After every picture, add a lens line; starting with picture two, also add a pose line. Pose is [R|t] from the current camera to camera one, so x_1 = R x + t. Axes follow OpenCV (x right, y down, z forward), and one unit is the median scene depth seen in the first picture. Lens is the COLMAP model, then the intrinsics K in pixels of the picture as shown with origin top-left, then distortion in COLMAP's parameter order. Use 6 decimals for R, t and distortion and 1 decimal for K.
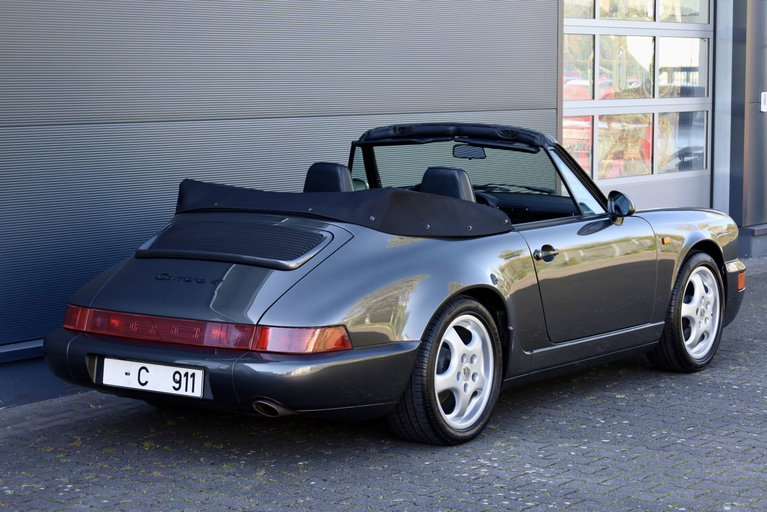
lens RADIAL K [[1821.6, 0, 383.5], [0, 1821.6, 256.0], [0, 0, 1]] dist [-0.011836, -0.034894]
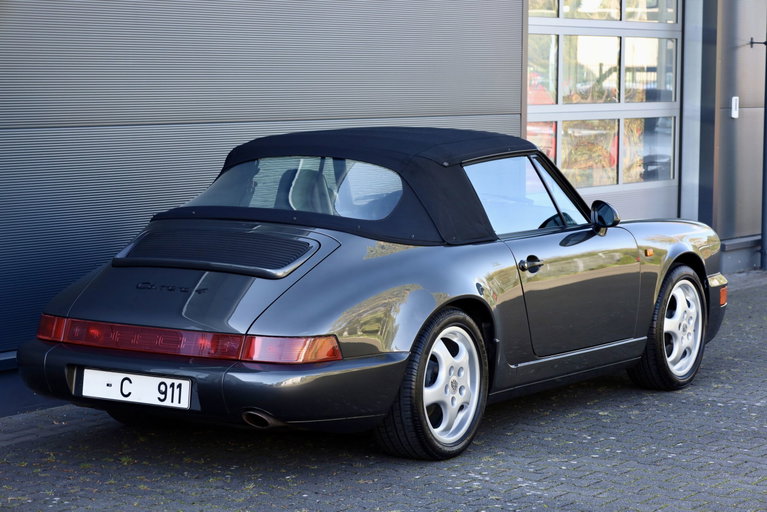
lens RADIAL K [[2093.0, 0, 383.5], [0, 2093.0, 256.0], [0, 0, 1]] dist [-0.036251, 0.119328]
pose [[0.998681, 0.004275, 0.051173, -0.048819], [-0.003728, 0.999935, -0.010772, 0.006870], [-0.051216, 0.010567, 0.998632, -0.113613]]
